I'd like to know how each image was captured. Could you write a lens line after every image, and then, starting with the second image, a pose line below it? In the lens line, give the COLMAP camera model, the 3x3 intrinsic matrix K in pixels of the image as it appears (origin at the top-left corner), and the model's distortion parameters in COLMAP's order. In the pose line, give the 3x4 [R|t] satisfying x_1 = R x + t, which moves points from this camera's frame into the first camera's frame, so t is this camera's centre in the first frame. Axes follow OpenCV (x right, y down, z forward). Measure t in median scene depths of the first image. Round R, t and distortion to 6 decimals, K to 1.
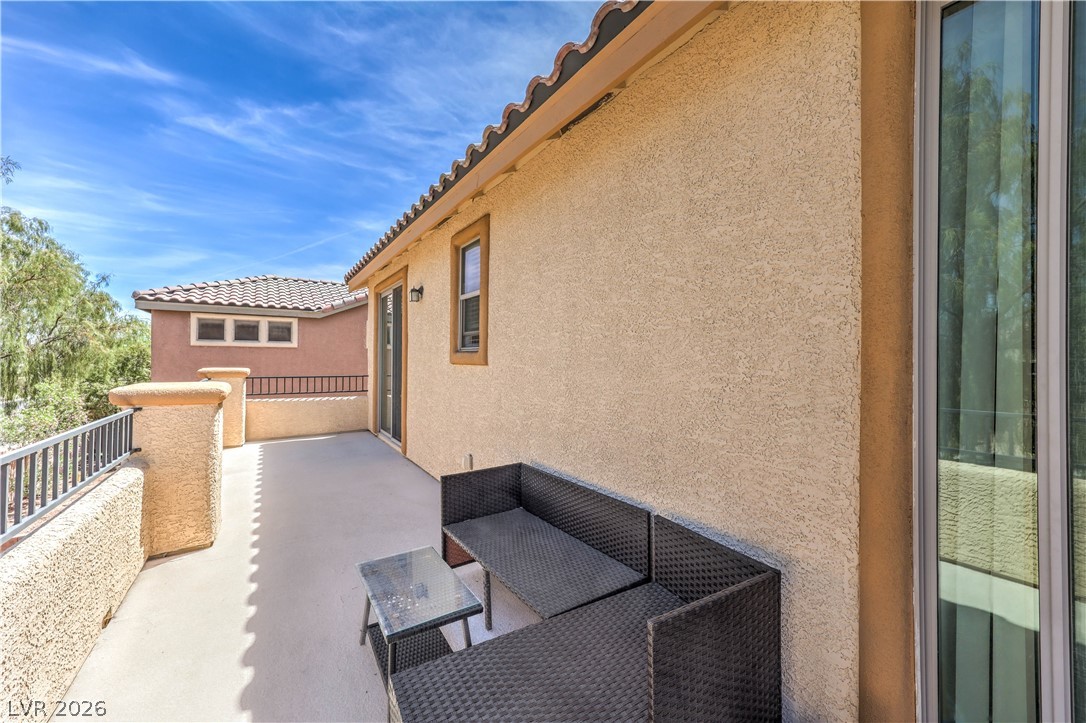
lens RADIAL K [[436.6, 0, 541.7], [0, 436.6, 356.3], [0, 0, 1]] dist [0.008021, -0.000367]
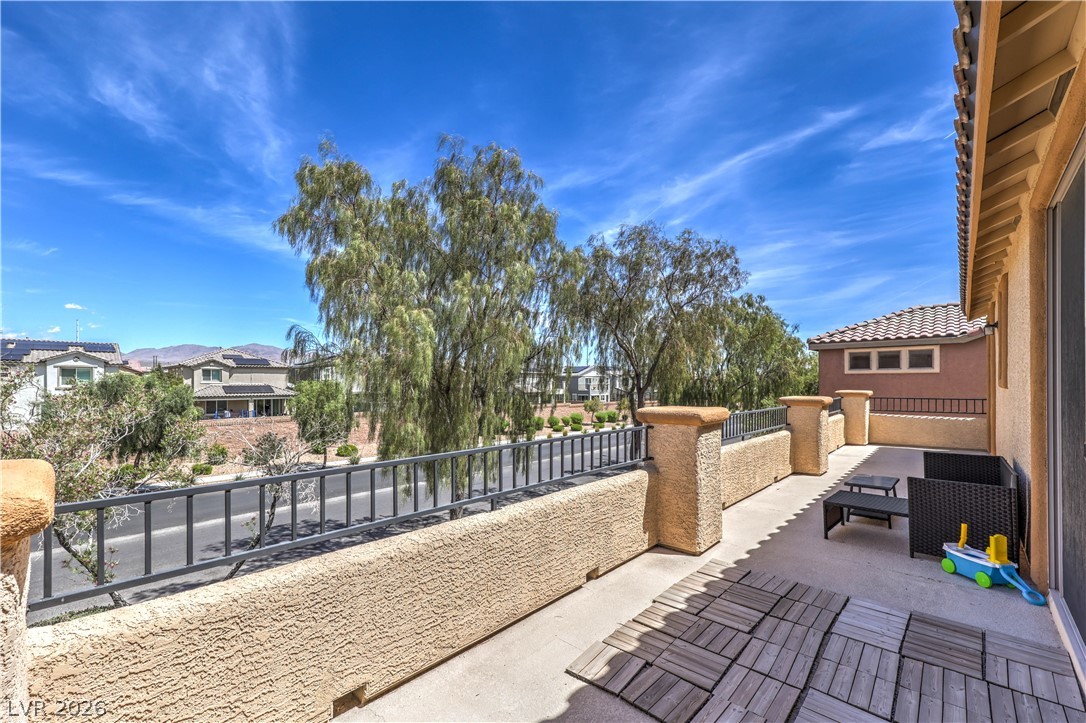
lens RADIAL K [[436.6, 0, 542.4], [0, 436.6, 383.2], [0, 0, 1]] dist [0.008021, -0.000367]
pose [[0.246733, -0.008018, -0.969050, 0.242476], [0.013536, 0.999897, -0.004827, -0.002133], [0.968989, -0.011926, 0.246816, -0.200977]]
